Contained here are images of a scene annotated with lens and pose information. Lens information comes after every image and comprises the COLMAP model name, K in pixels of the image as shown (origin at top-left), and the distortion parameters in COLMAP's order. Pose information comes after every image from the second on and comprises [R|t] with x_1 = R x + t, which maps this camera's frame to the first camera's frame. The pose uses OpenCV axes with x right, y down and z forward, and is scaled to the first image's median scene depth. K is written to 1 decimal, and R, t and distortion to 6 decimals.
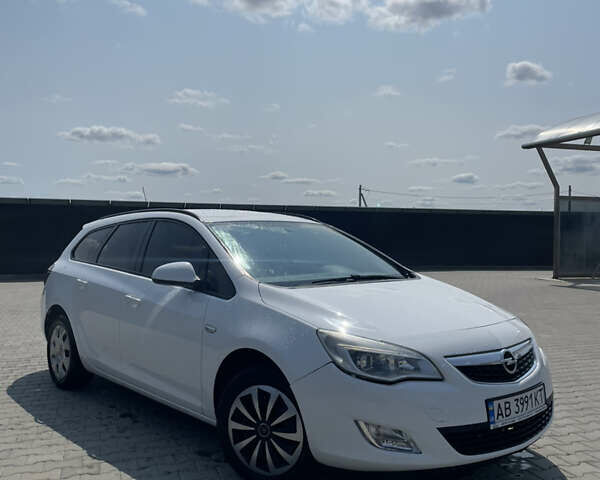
lens RADIAL K [[600.9, 0, 302.2], [0, 600.9, 240.6], [0, 0, 1]] dist [0.072794, 0.000000]
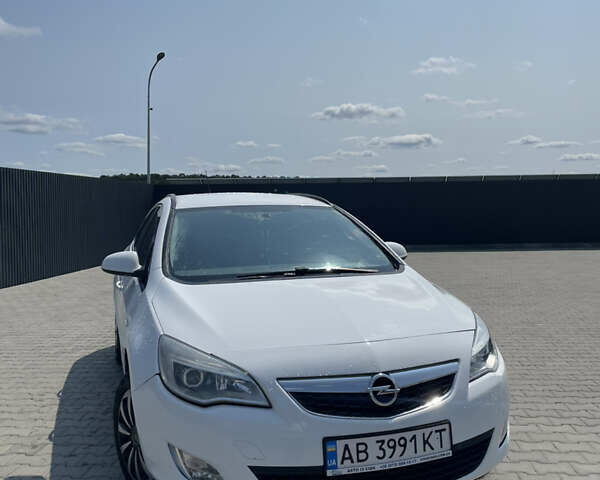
lens RADIAL K [[600.9, 0, 299.8], [0, 600.9, 239.5], [0, 0, 1]] dist [0.072794, 0.000000]
pose [[0.919519, 0.005180, -0.393010, 0.497540], [0.012407, 0.999032, 0.042196, -0.024891], [0.392849, -0.043676, 0.918565, 0.236493]]
